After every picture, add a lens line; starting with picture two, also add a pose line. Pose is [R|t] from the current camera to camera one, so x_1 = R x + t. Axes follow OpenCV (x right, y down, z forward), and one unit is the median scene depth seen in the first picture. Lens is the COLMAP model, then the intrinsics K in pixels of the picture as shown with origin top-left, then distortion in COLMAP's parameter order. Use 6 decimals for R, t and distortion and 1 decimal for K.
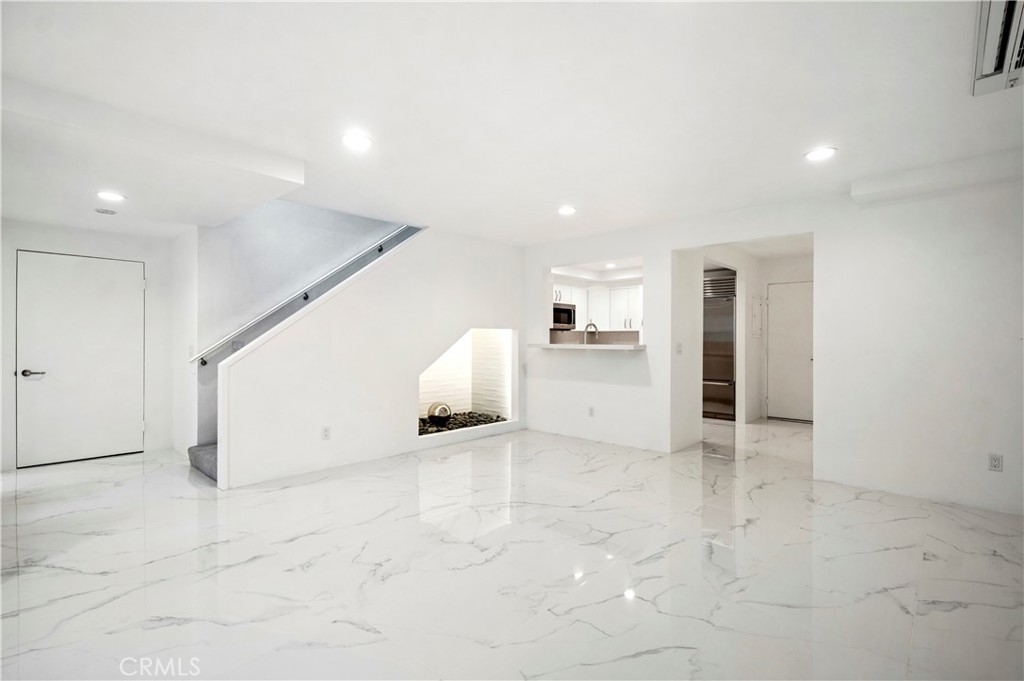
lens RADIAL K [[473.7, 0, 515.2], [0, 473.7, 336.1], [0, 0, 1]] dist [0.003617, 0.000300]
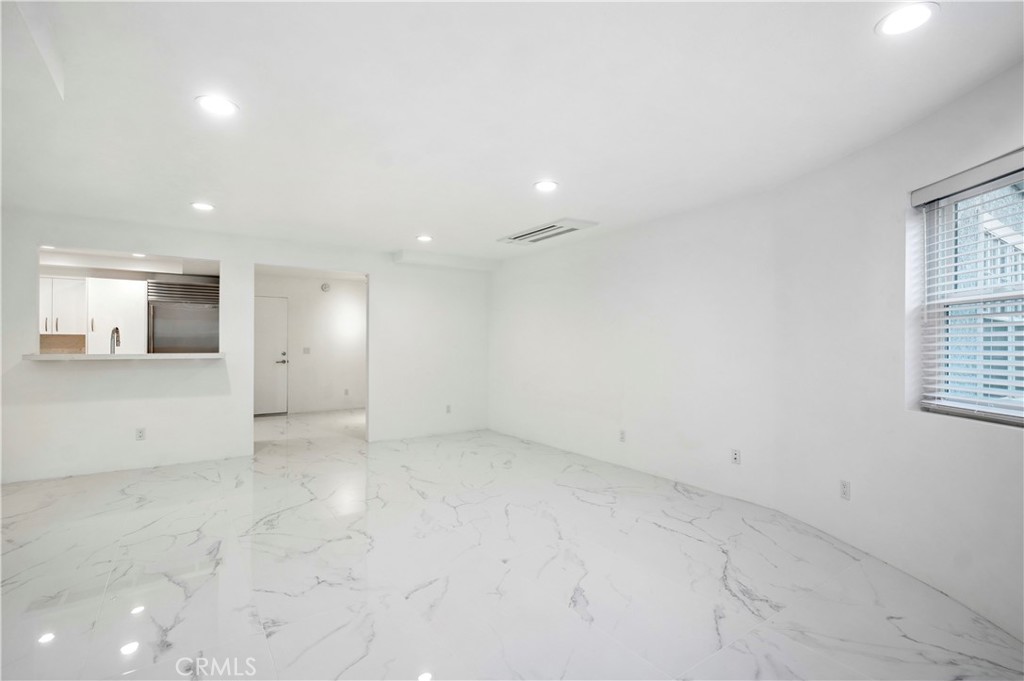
lens RADIAL K [[474.8, 0, 516.2], [0, 474.8, 342.4], [0, 0, 1]] dist [0.002372, 0.000291]
pose [[0.220222, 0.001391, 0.975449, -0.579953], [-0.005180, 0.999987, -0.000257, -0.006683], [-0.975436, -0.004996, 0.220226, 0.198770]]
